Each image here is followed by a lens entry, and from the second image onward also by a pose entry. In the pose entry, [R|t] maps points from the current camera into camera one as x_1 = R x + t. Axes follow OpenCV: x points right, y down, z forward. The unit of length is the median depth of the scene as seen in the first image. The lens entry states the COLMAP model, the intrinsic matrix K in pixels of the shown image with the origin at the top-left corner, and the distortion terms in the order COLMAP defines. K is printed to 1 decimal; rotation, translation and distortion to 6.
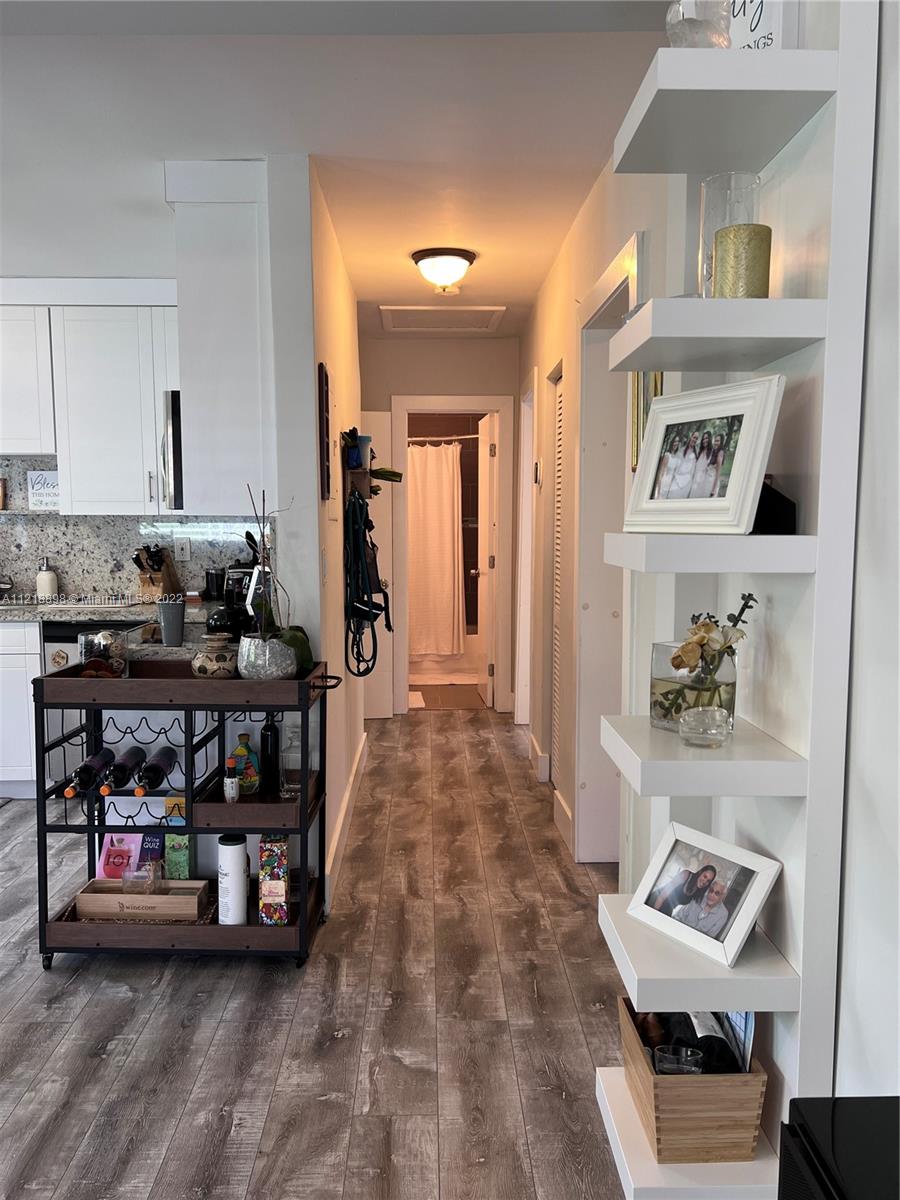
lens RADIAL K [[937.9, 0, 450.0], [0, 937.9, 600.0], [0, 0, 1]] dist [0.000077, -0.000023]
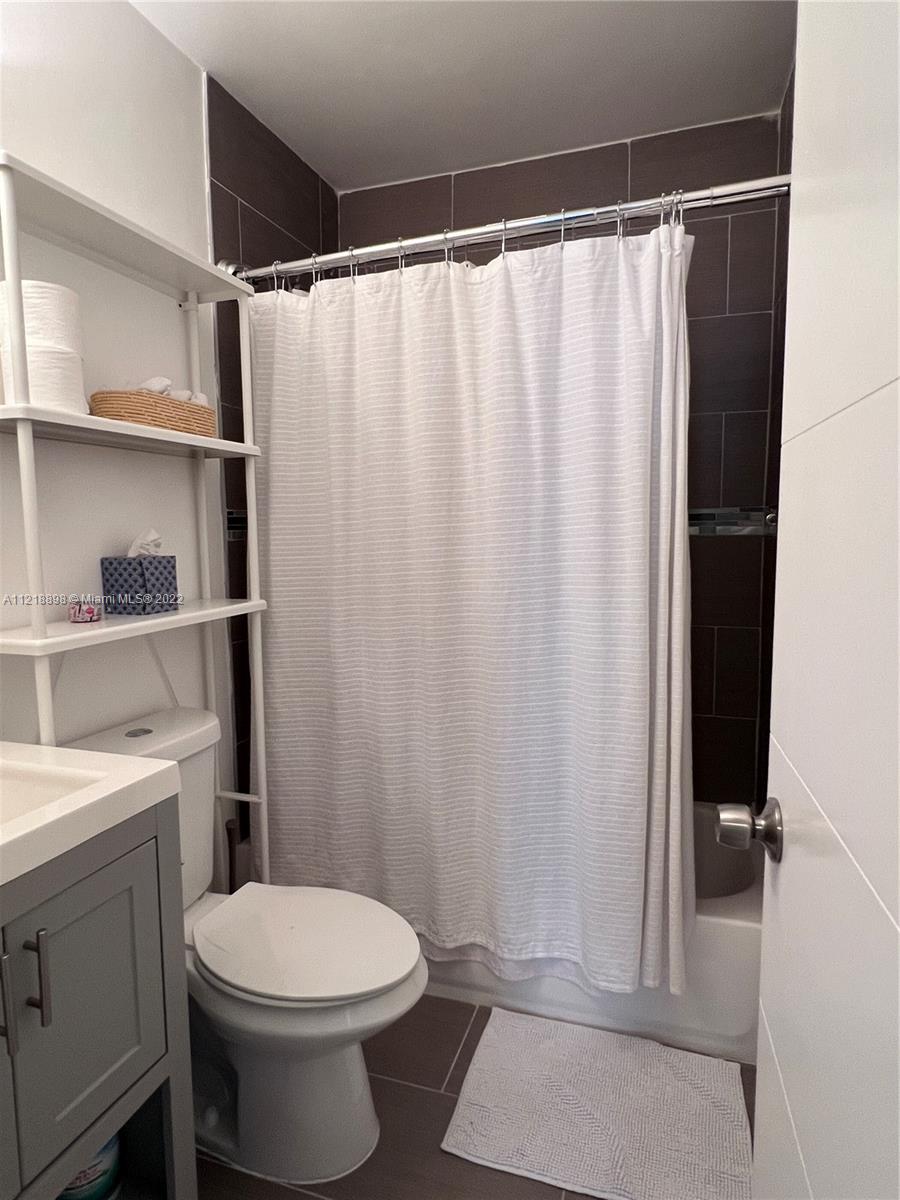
lens RADIAL K [[672.3, 0, 450.0], [0, 672.3, 600.0], [0, 0, 1]] dist [-0.000098, -0.000021]
pose [[0.944991, 0.023114, -0.326279, 0.011989], [-0.019429, 0.999705, 0.014549, -0.060453], [0.326520, -0.007410, 0.945161, 0.796080]]
